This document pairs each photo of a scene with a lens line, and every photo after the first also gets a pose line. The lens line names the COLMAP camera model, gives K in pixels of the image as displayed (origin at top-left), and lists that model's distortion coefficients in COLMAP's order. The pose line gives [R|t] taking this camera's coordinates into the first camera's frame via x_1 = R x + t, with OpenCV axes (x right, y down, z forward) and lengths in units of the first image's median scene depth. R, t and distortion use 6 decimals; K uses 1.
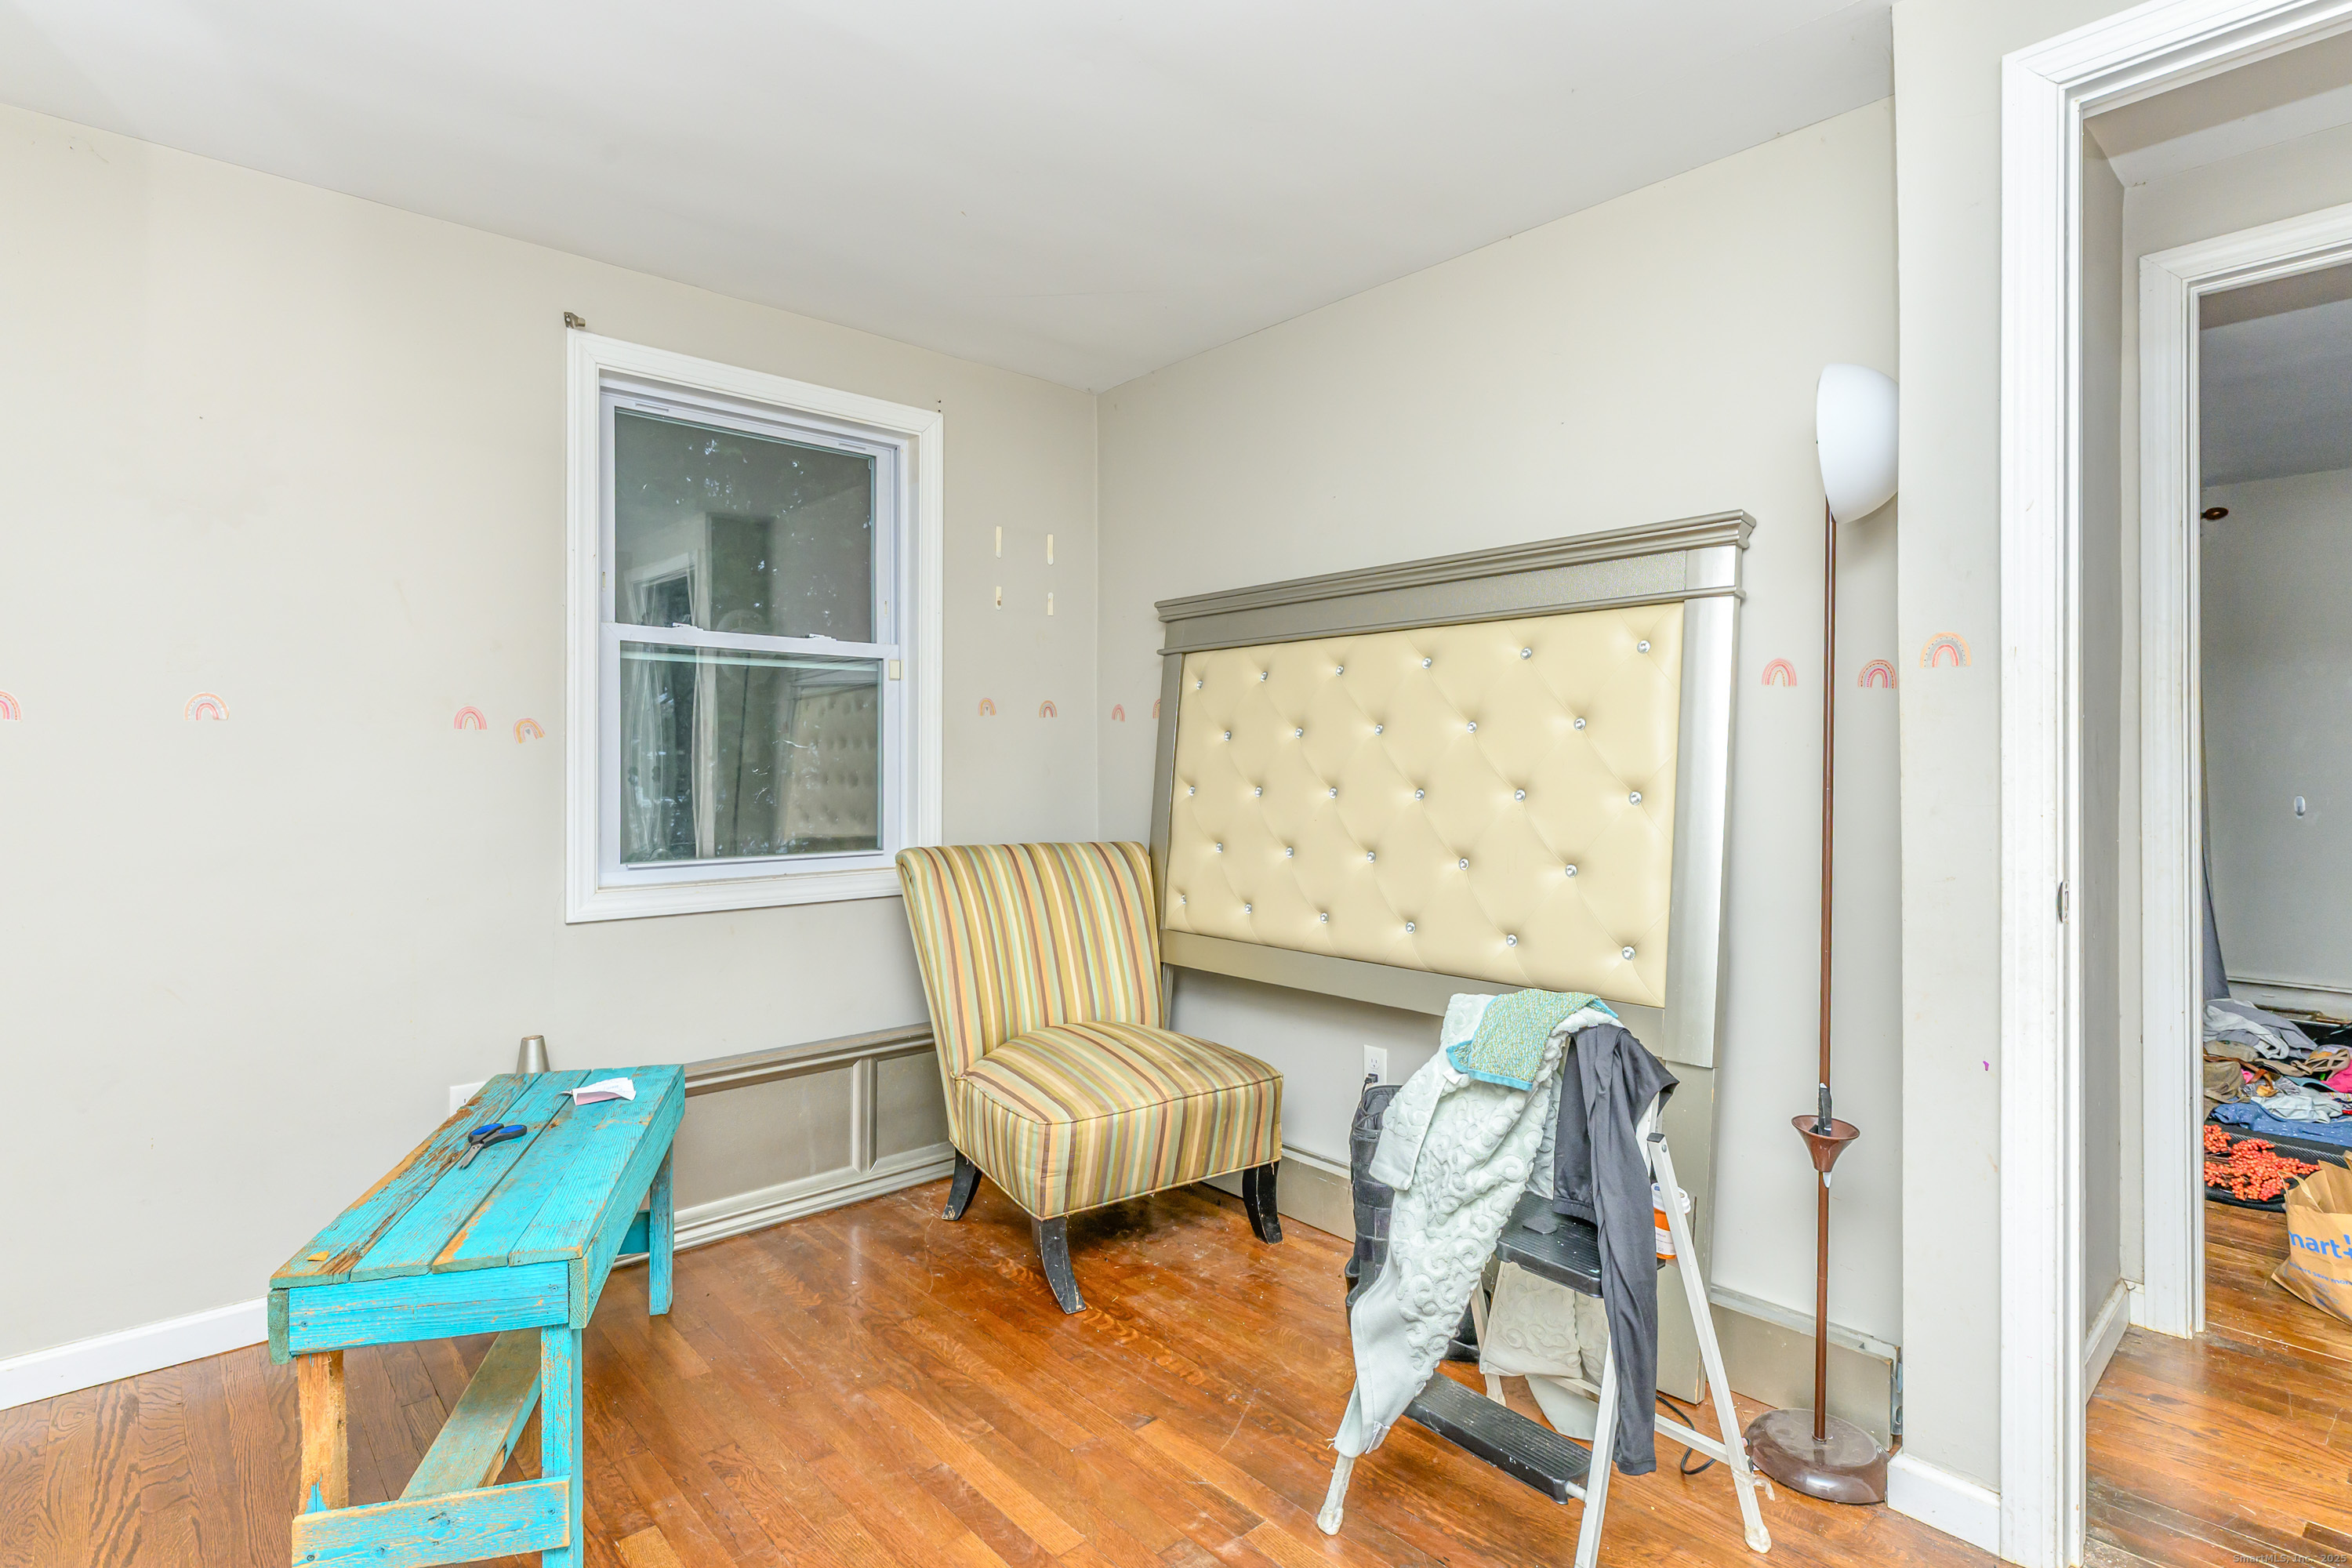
lens RADIAL K [[1166.3, 0, 1176.2], [0, 1166.3, 773.0], [0, 0, 1]] dist [-0.026884, -0.000852]
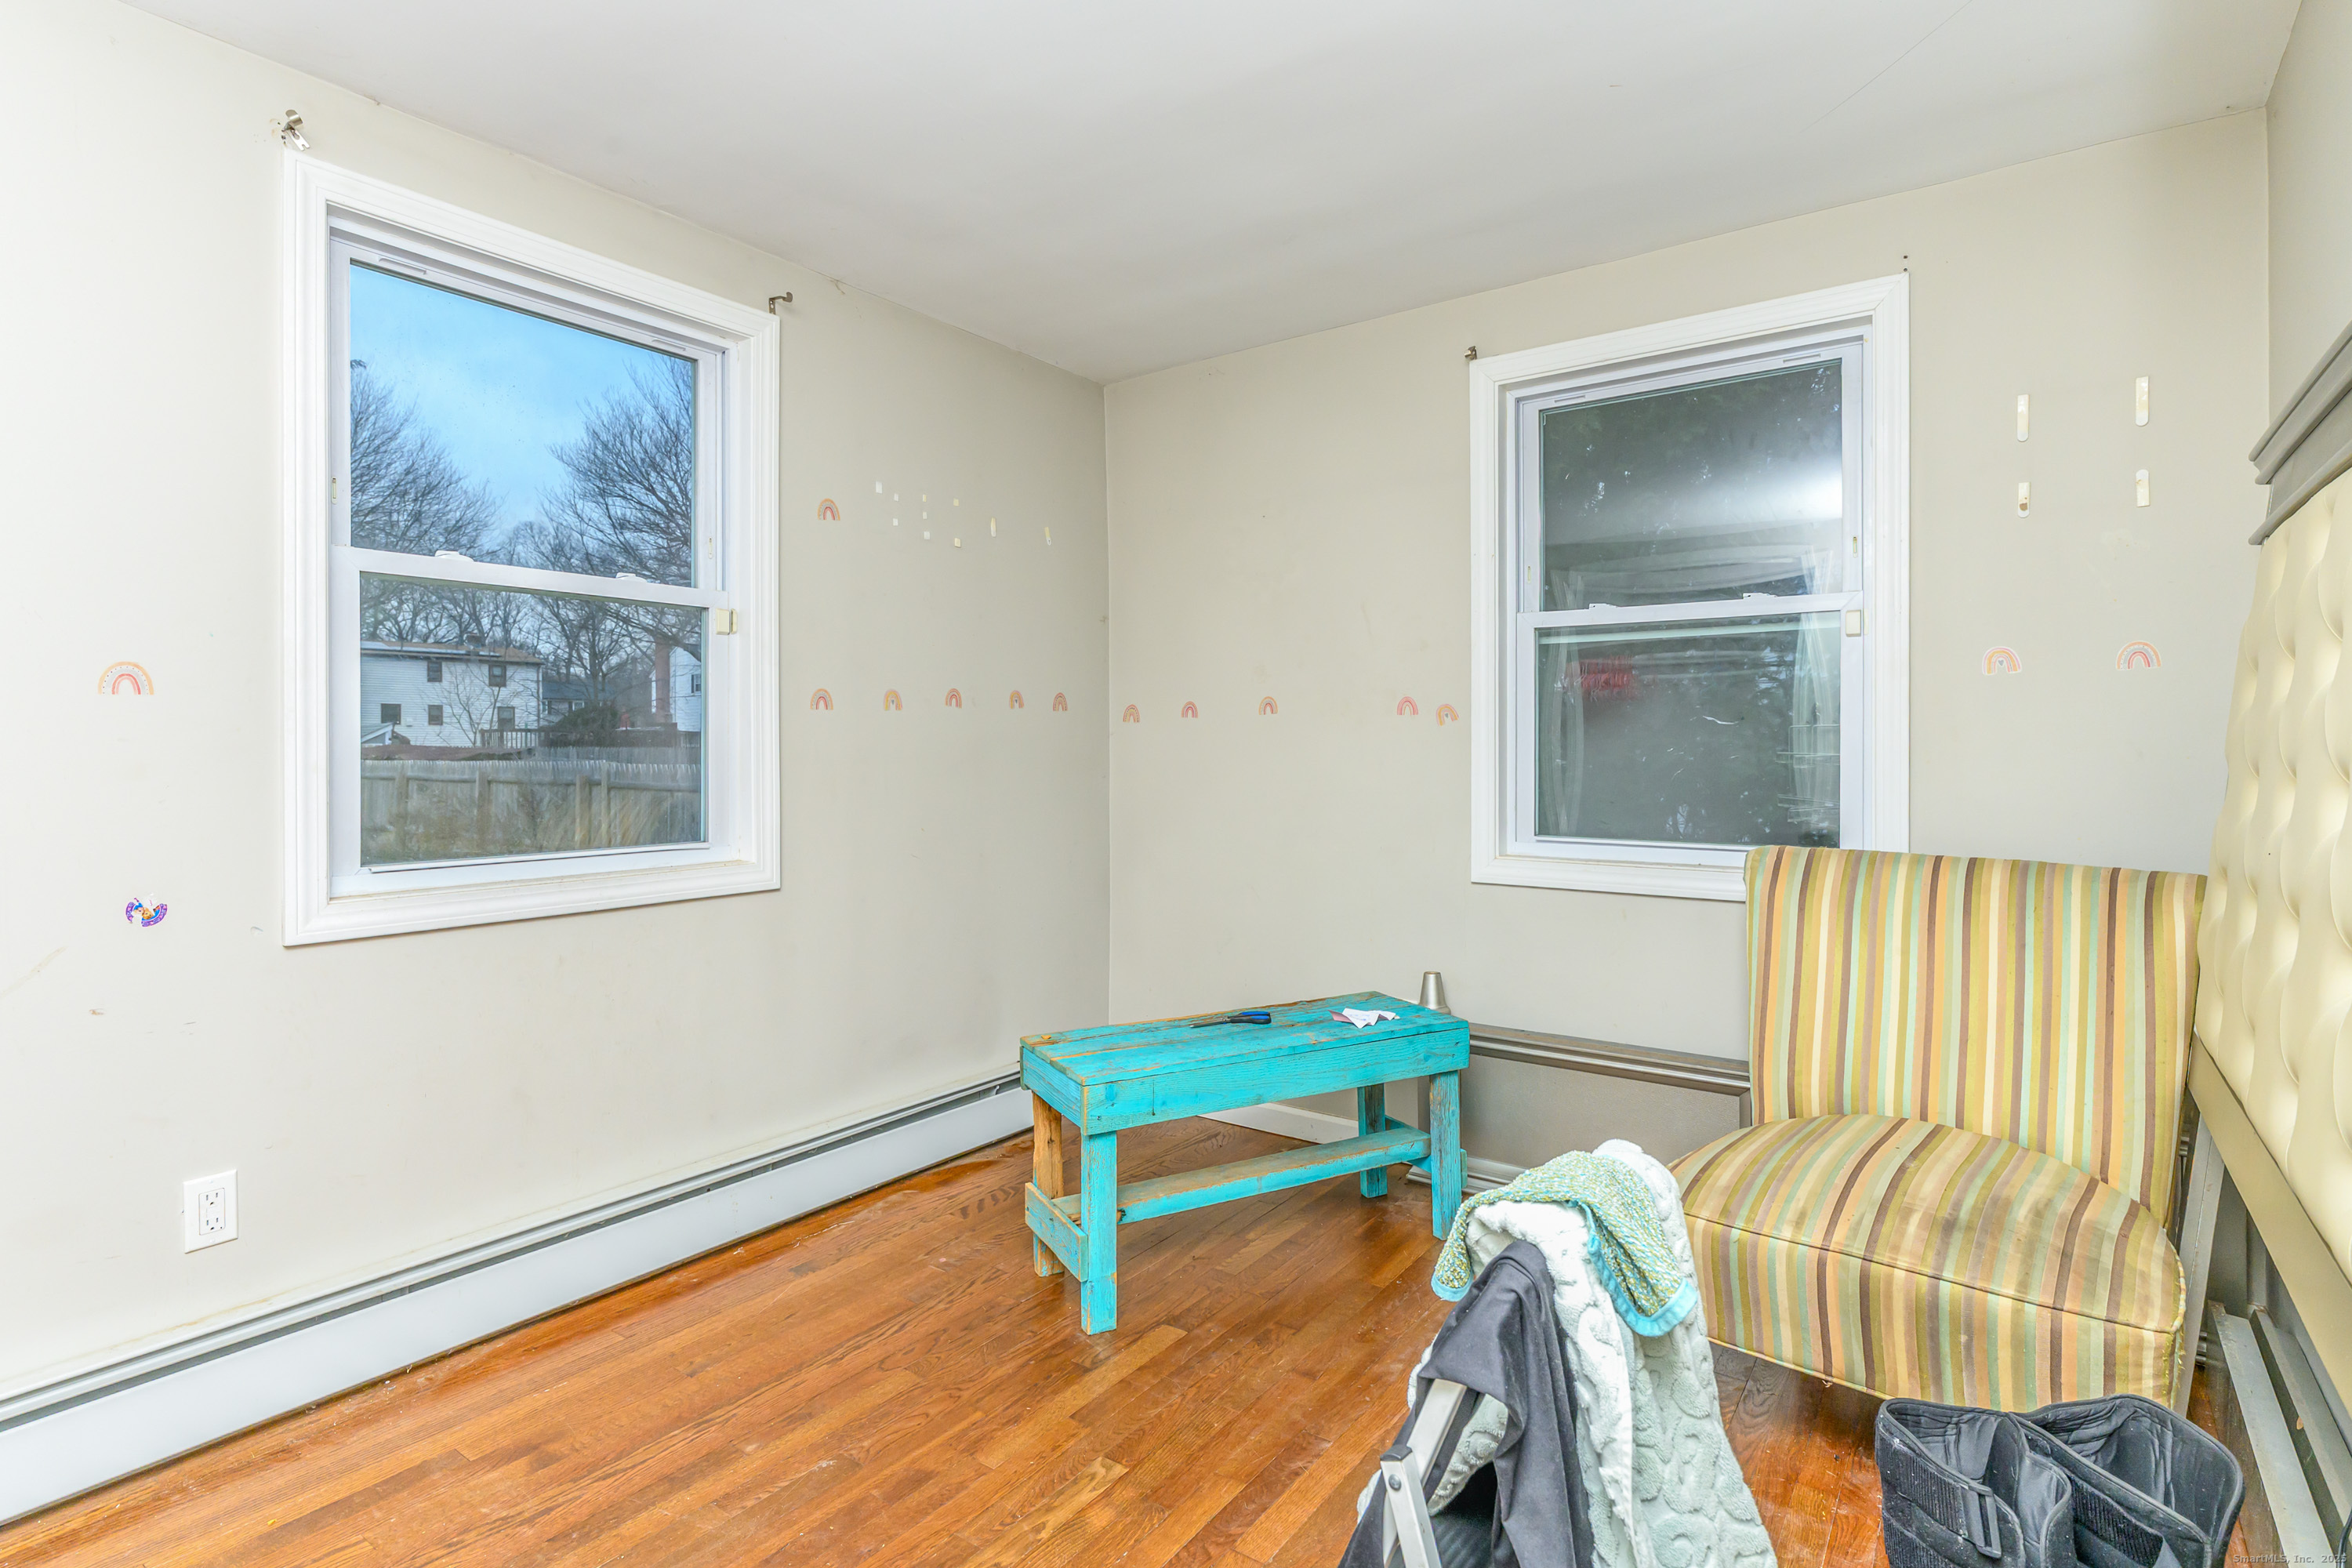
lens RADIAL K [[1164.3, 0, 1171.2], [0, 1164.3, 753.0], [0, 0, 1]] dist [0.000703, -0.000062]
pose [[0.189684, 0.006739, -0.981822, 0.556264], [-0.005515, 0.999968, 0.005798, -0.002543], [0.981830, 0.004315, 0.189715, 0.493004]]
